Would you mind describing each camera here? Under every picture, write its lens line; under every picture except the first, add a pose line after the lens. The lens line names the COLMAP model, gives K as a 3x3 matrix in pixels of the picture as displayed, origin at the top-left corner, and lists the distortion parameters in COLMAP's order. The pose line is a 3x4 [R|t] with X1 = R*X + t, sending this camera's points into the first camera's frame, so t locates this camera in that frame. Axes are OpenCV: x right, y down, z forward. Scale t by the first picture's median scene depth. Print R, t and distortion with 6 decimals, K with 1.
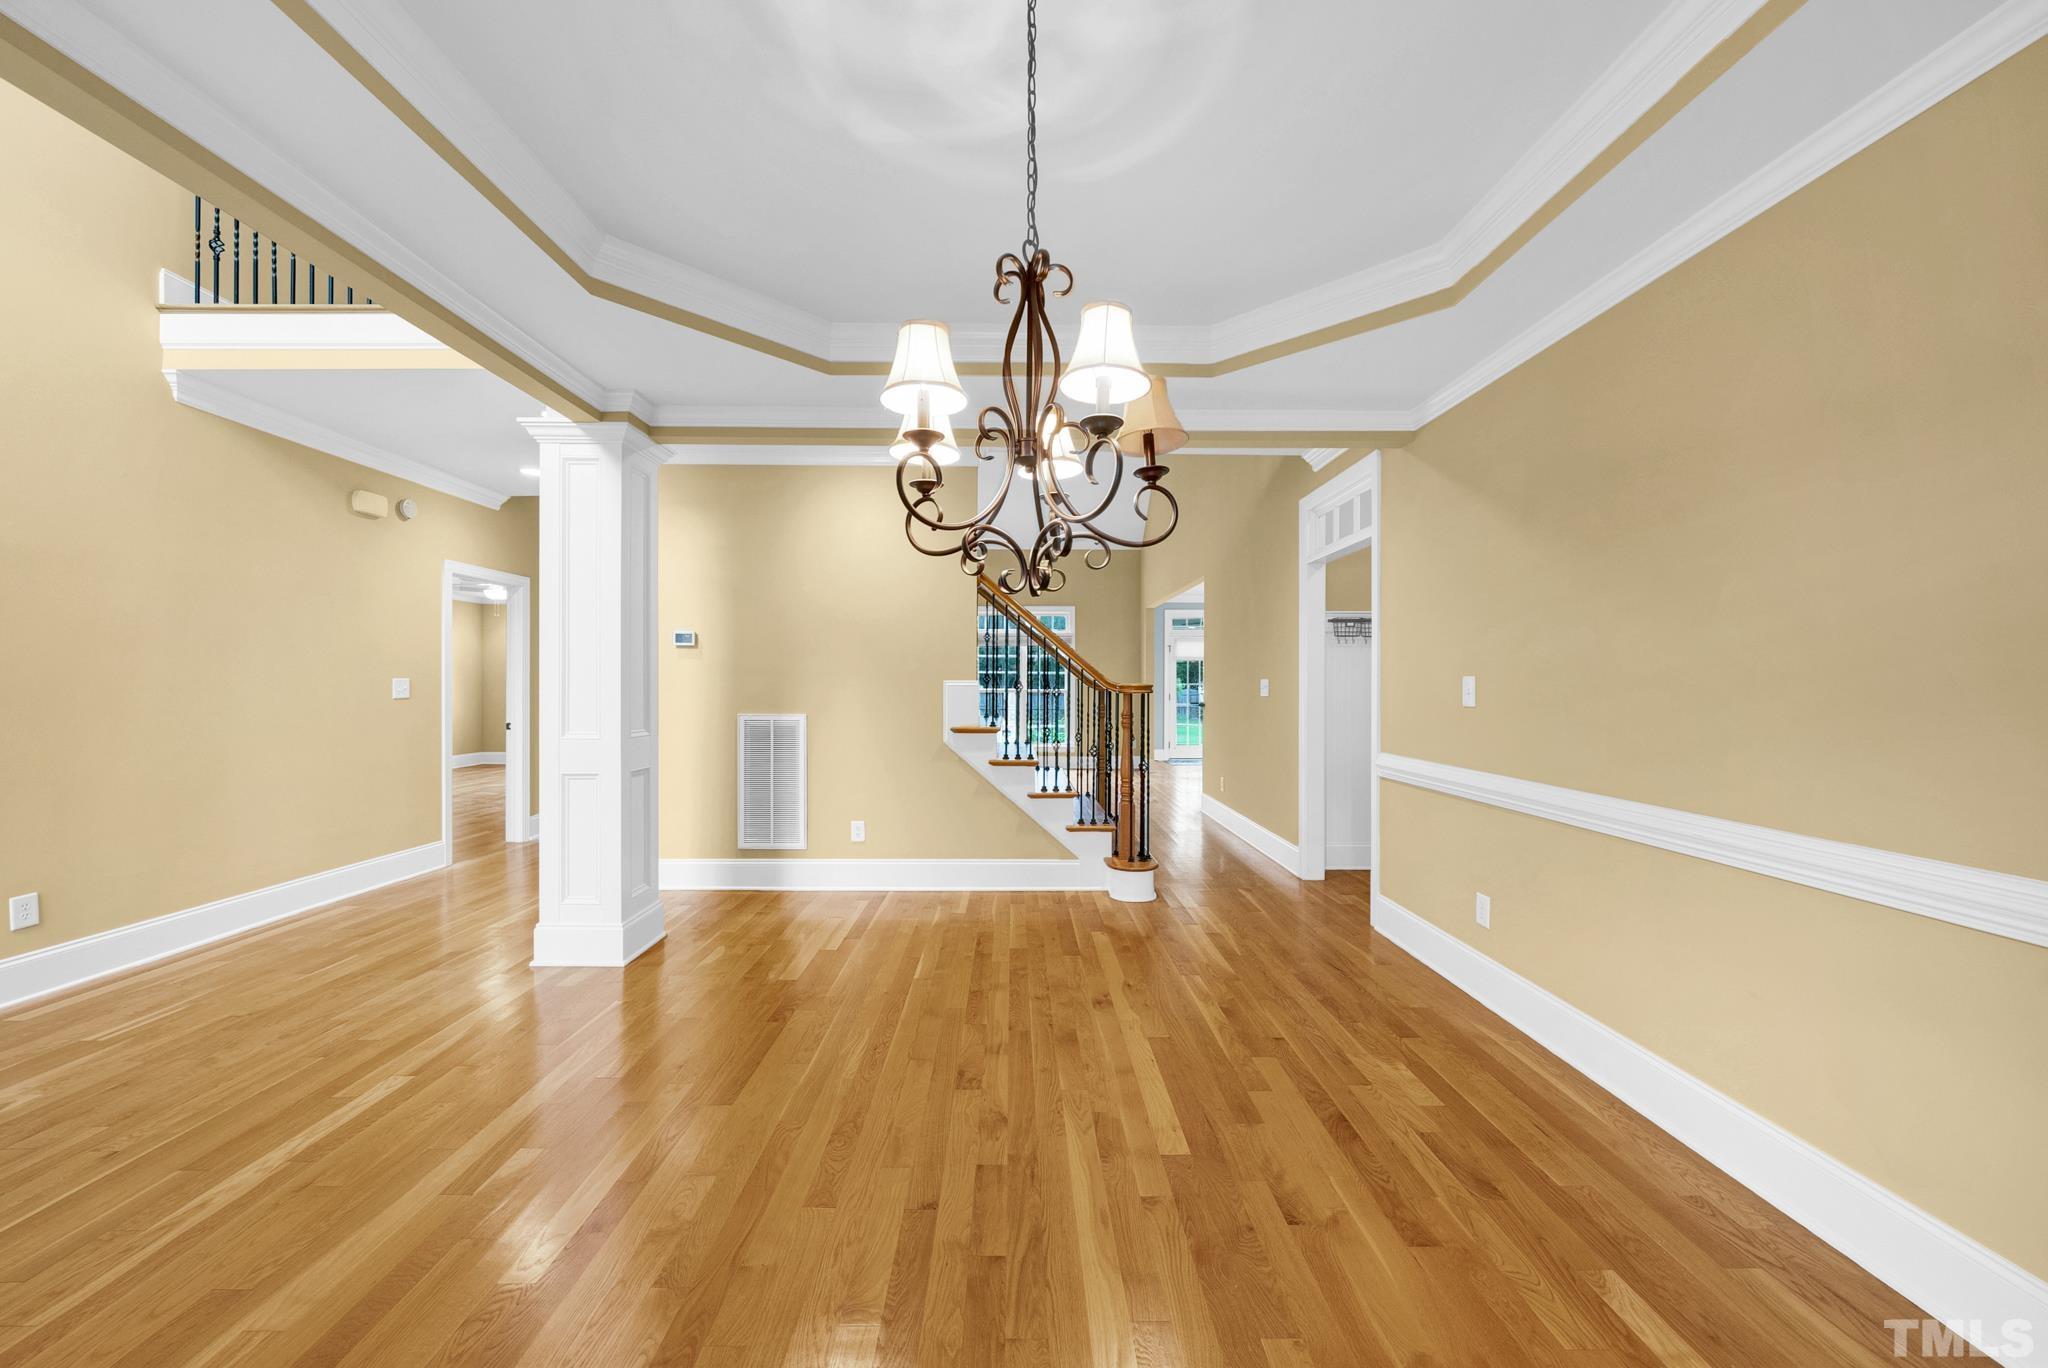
lens RADIAL K [[776.3, 0, 1012.6], [0, 776.3, 679.5], [0, 0, 1]] dist [-0.003863, 0.000111]
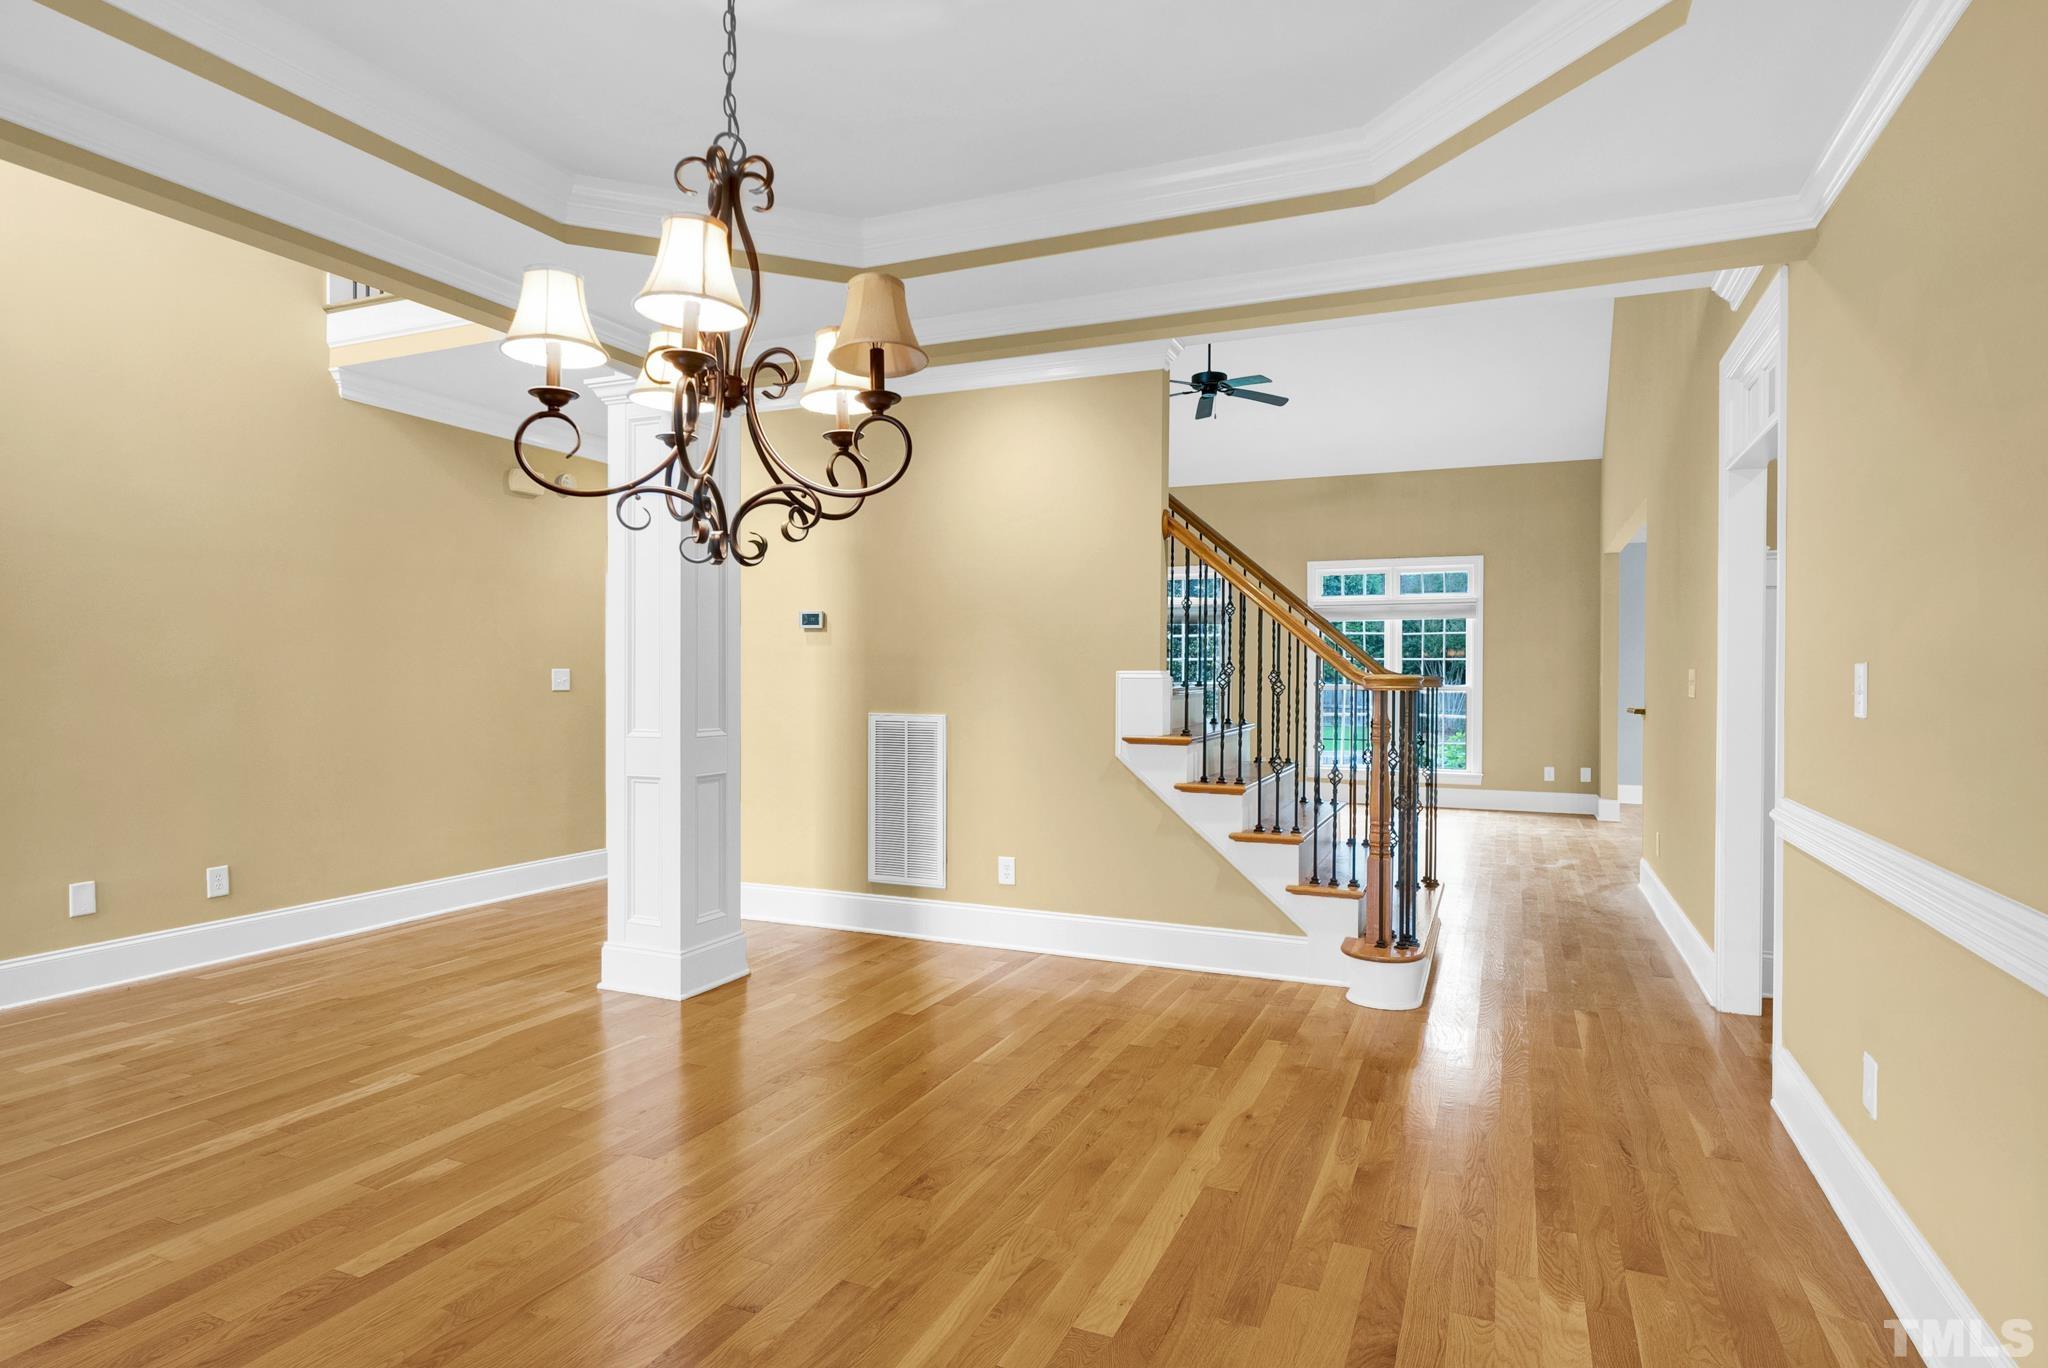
lens RADIAL K [[1105.5, 0, 996.0], [0, 1105.5, 678.7], [0, 0, 1]] dist [0.003272, -0.000372]
pose [[0.911442, 0.002820, -0.411420, 0.334702], [0.000427, 0.999969, 0.007800, 0.000373], [0.411429, -0.007285, 0.911413, 0.020886]]
